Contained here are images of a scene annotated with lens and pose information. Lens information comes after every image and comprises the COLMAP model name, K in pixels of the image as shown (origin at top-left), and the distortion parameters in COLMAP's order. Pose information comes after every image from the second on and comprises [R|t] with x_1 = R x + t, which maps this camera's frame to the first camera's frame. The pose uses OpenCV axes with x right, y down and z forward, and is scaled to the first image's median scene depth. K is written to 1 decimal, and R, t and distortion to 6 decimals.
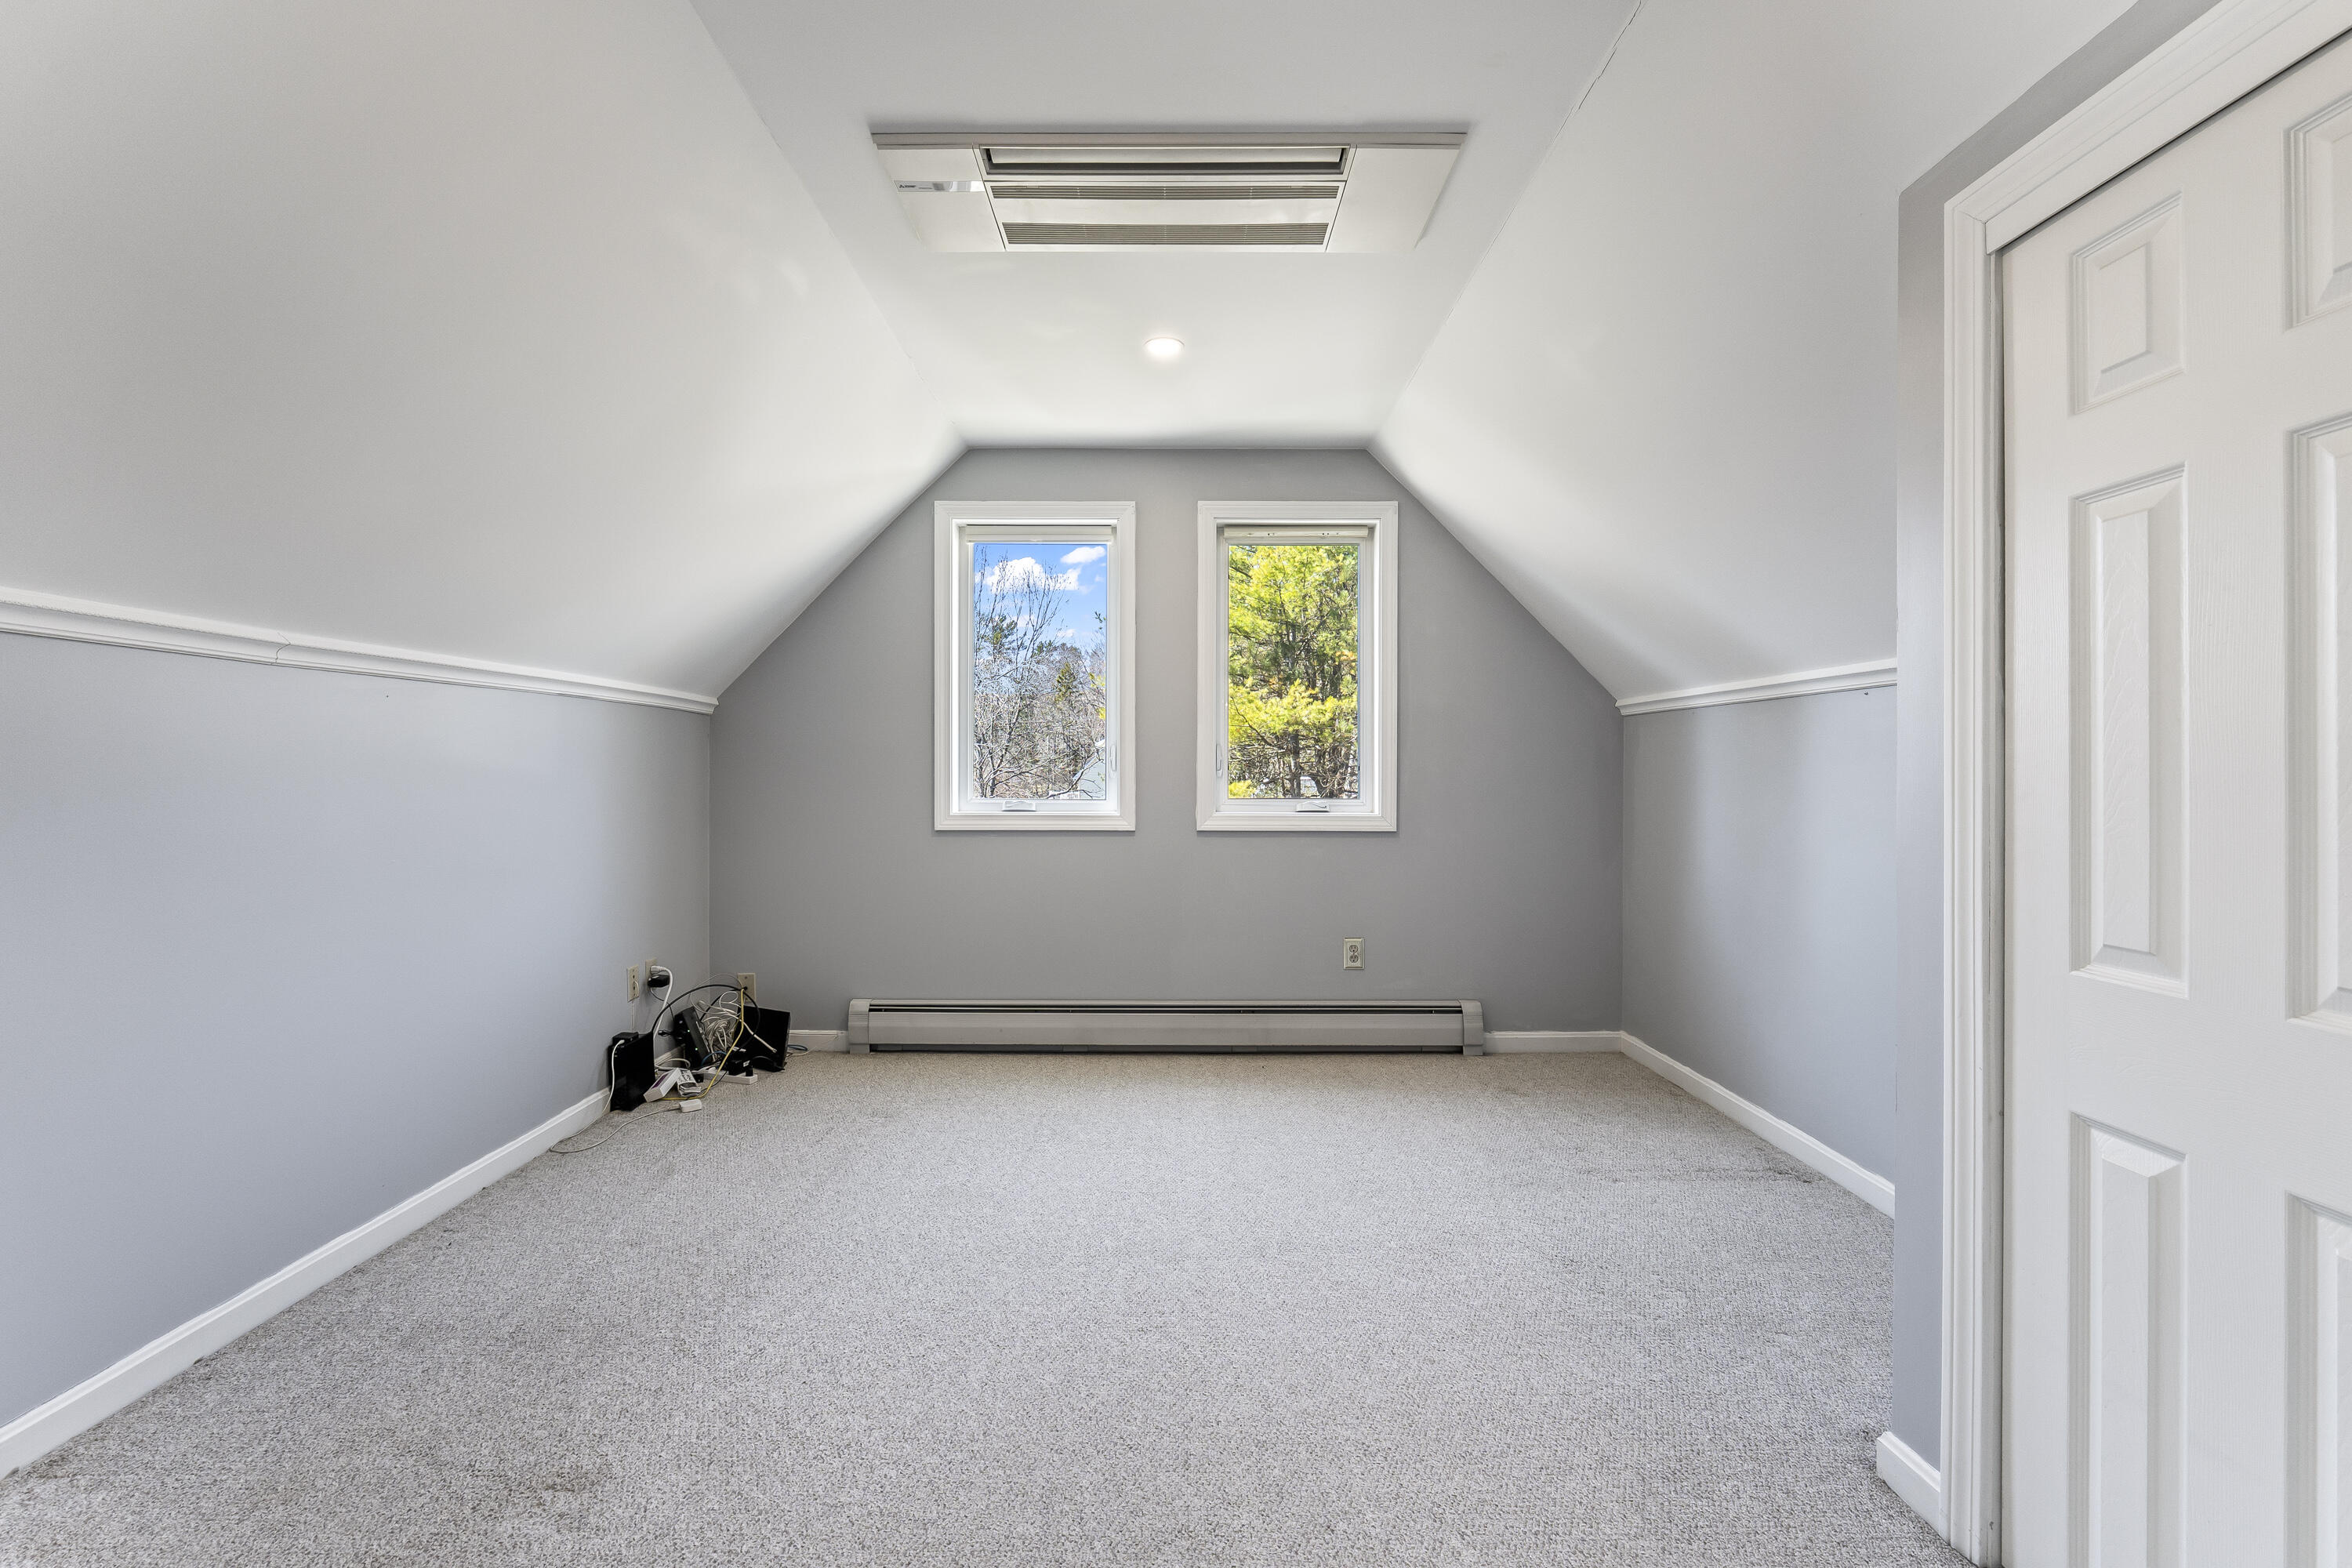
lens RADIAL K [[1011.7, 0, 1165.3], [0, 1011.7, 763.7], [0, 0, 1]] dist [-0.001907, 0.000045]
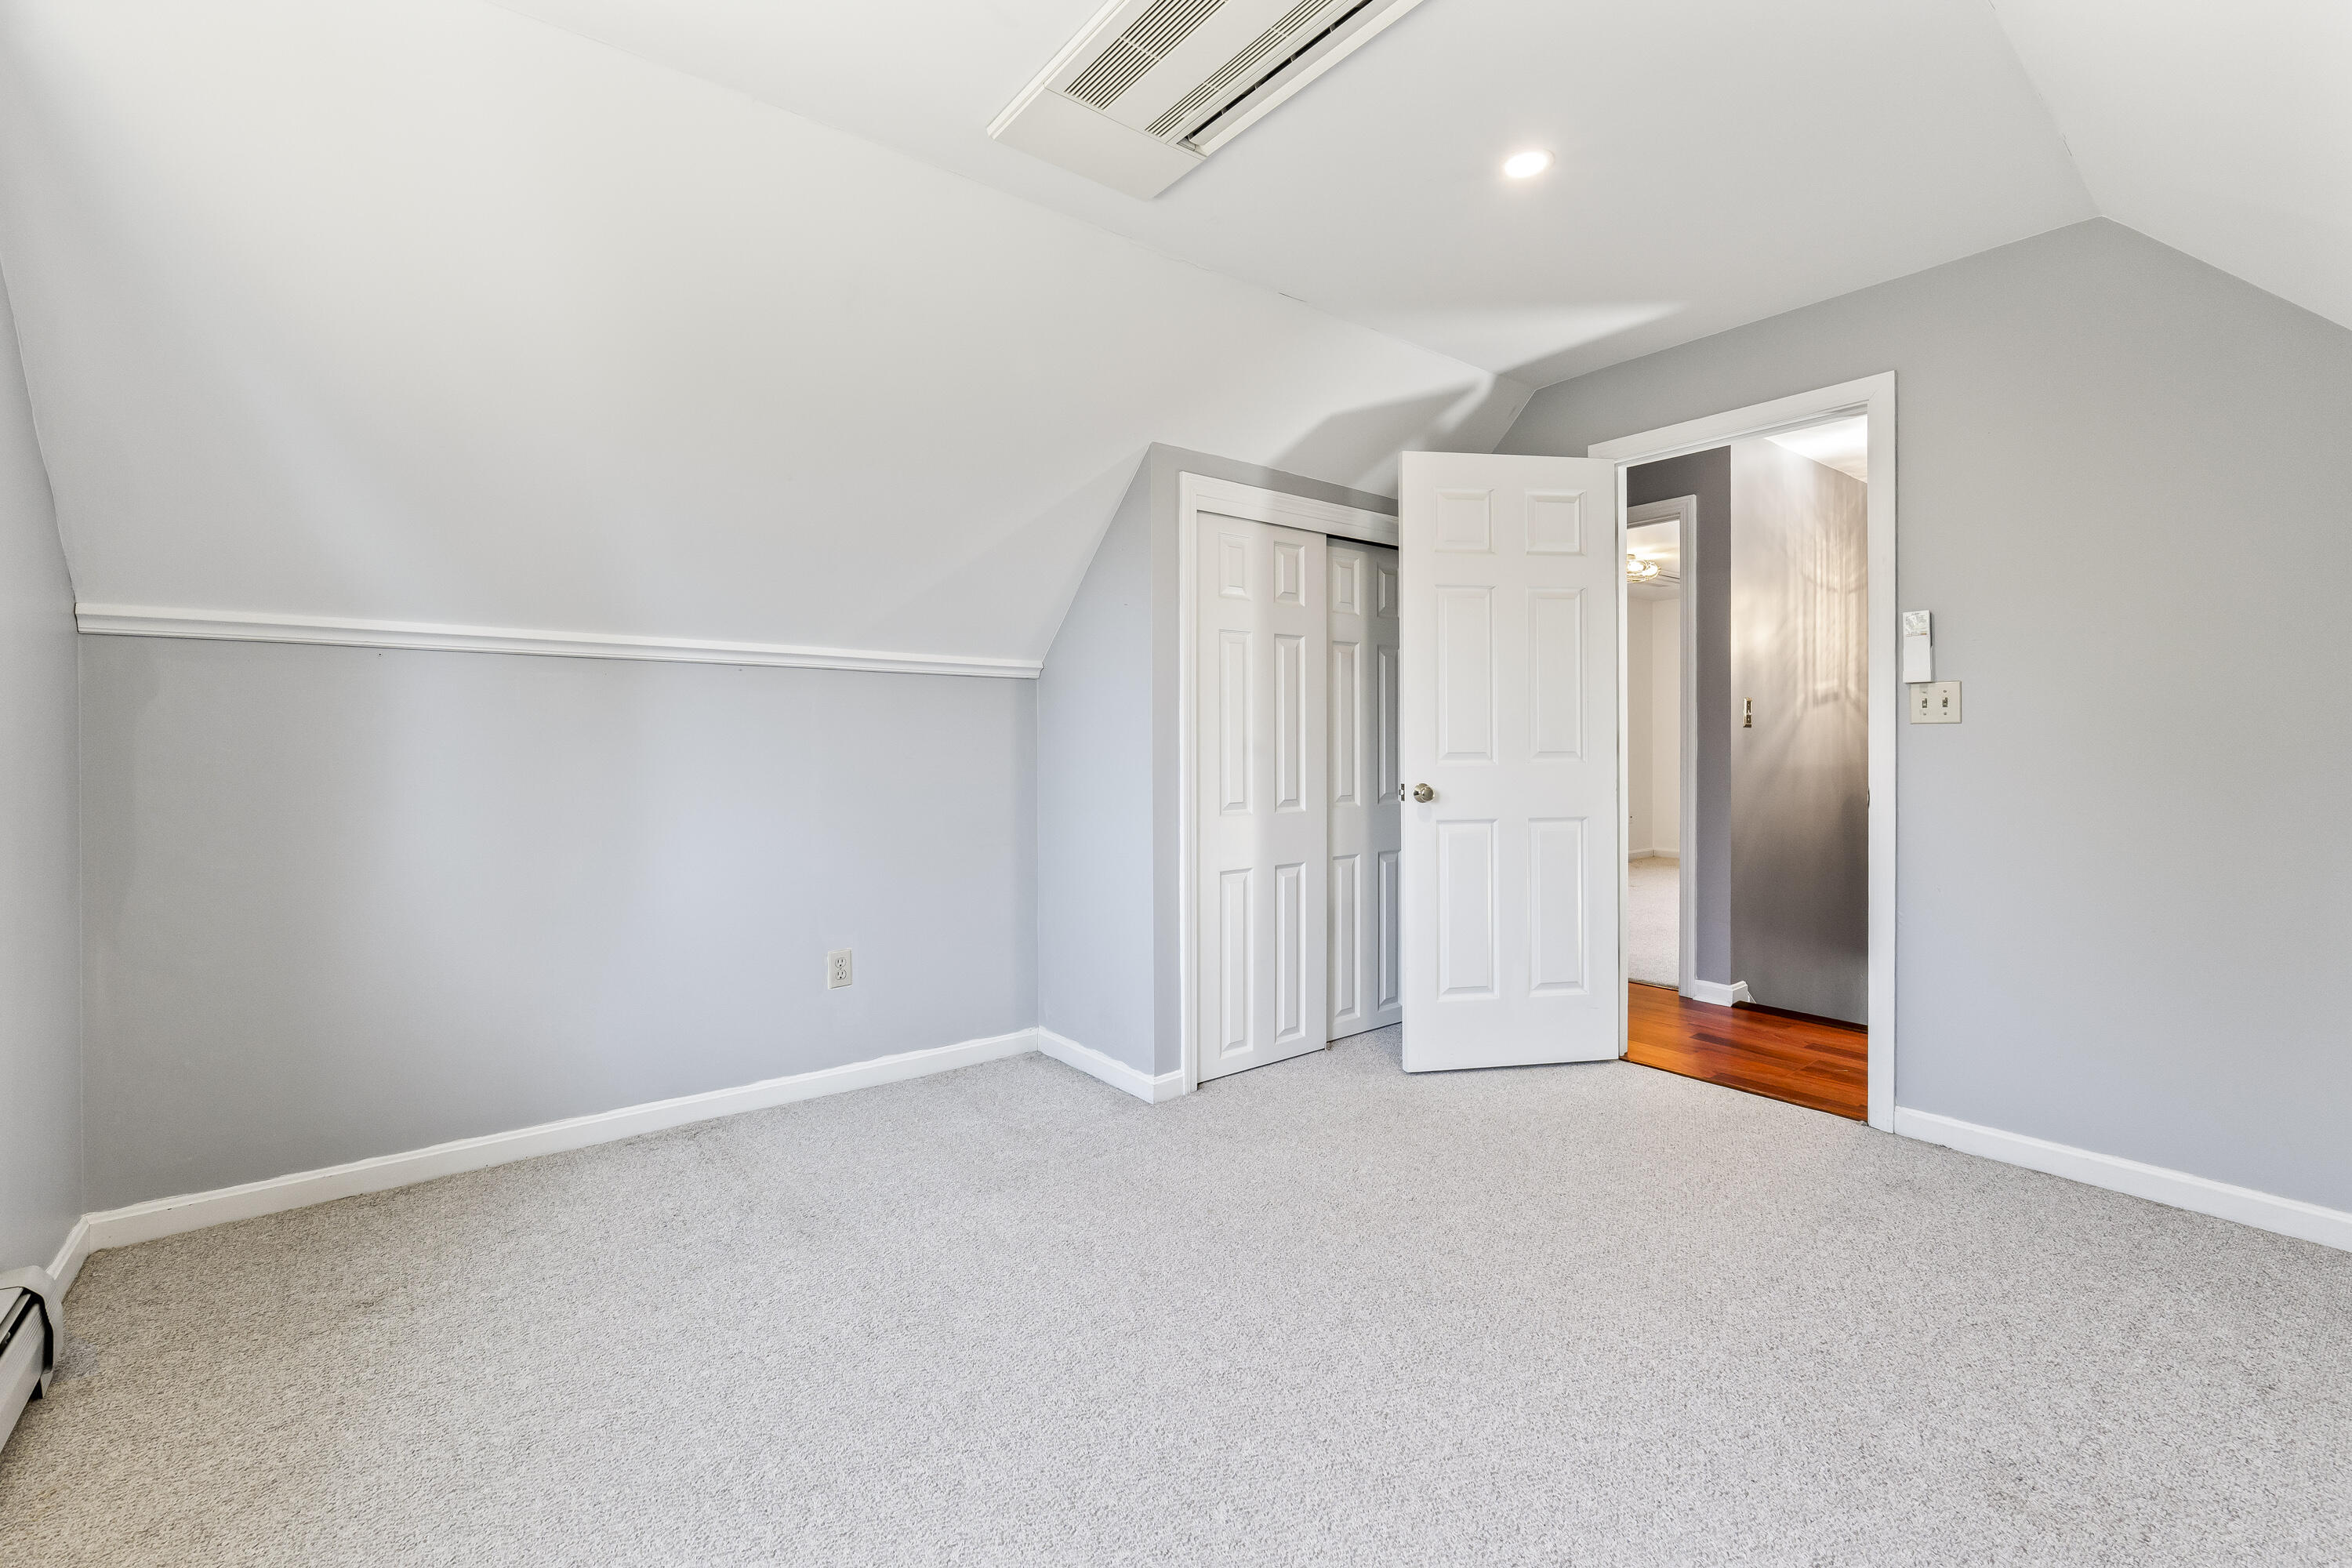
lens RADIAL K [[986.6, 0, 1168.1], [0, 986.6, 769.3], [0, 0, 1]] dist [-0.009264, 0.000289]
pose [[-0.624500, -0.018736, 0.780800, -0.435510], [-0.007403, 0.999809, 0.018071, 0.016112], [-0.780990, 0.005505, -0.624520, 1.213671]]
